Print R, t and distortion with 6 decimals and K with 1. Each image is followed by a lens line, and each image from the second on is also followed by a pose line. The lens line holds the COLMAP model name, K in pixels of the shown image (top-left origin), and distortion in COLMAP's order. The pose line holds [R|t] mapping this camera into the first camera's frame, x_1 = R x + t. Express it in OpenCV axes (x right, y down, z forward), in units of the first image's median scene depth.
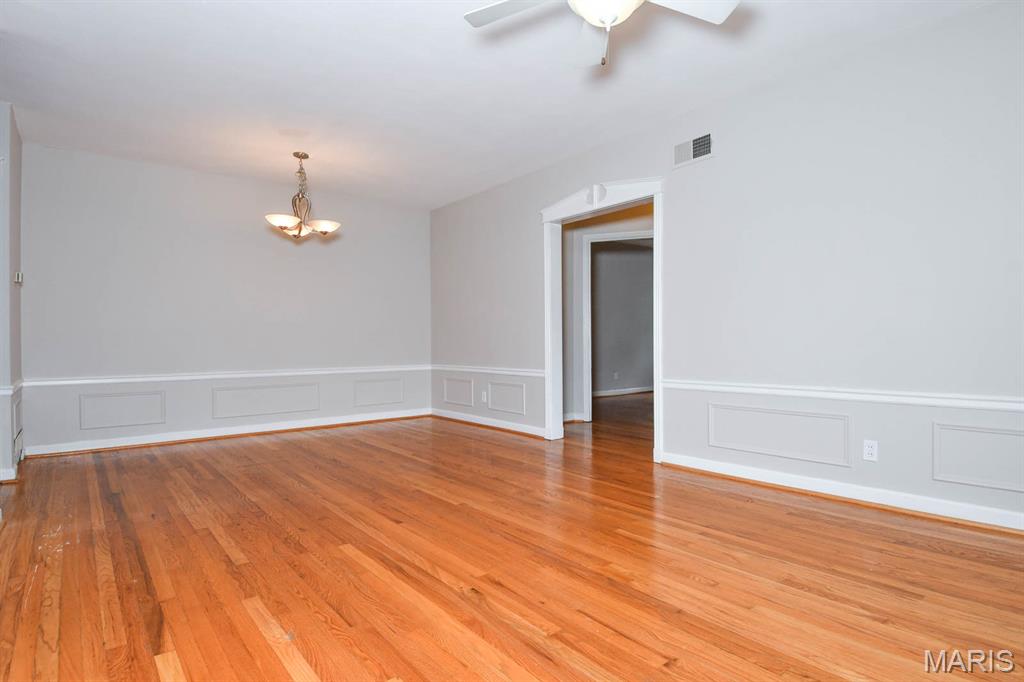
lens RADIAL K [[539.6, 0, 508.3], [0, 539.6, 356.9], [0, 0, 1]] dist [0.054766, -0.050160]
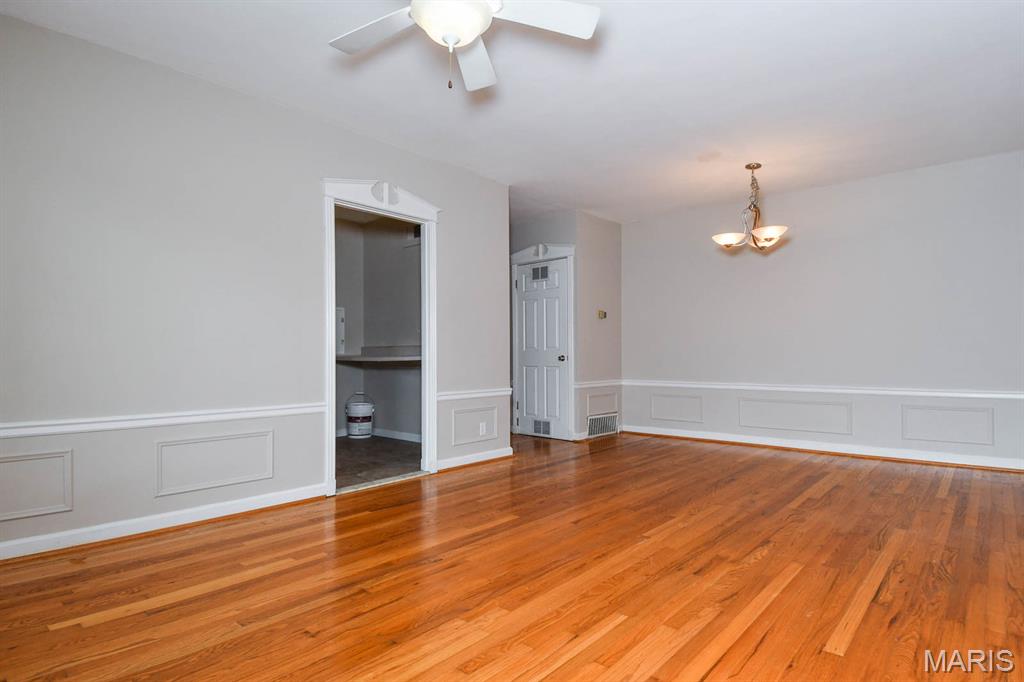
lens RADIAL K [[539.6, 0, 508.3], [0, 539.6, 356.9], [0, 0, 1]] dist [0.054766, -0.050160]
pose [[0.168194, 0.004255, -0.985745, 0.764953], [-0.023964, 0.999713, 0.000226, -0.023814], [0.985463, 0.023585, 0.168247, 0.606779]]
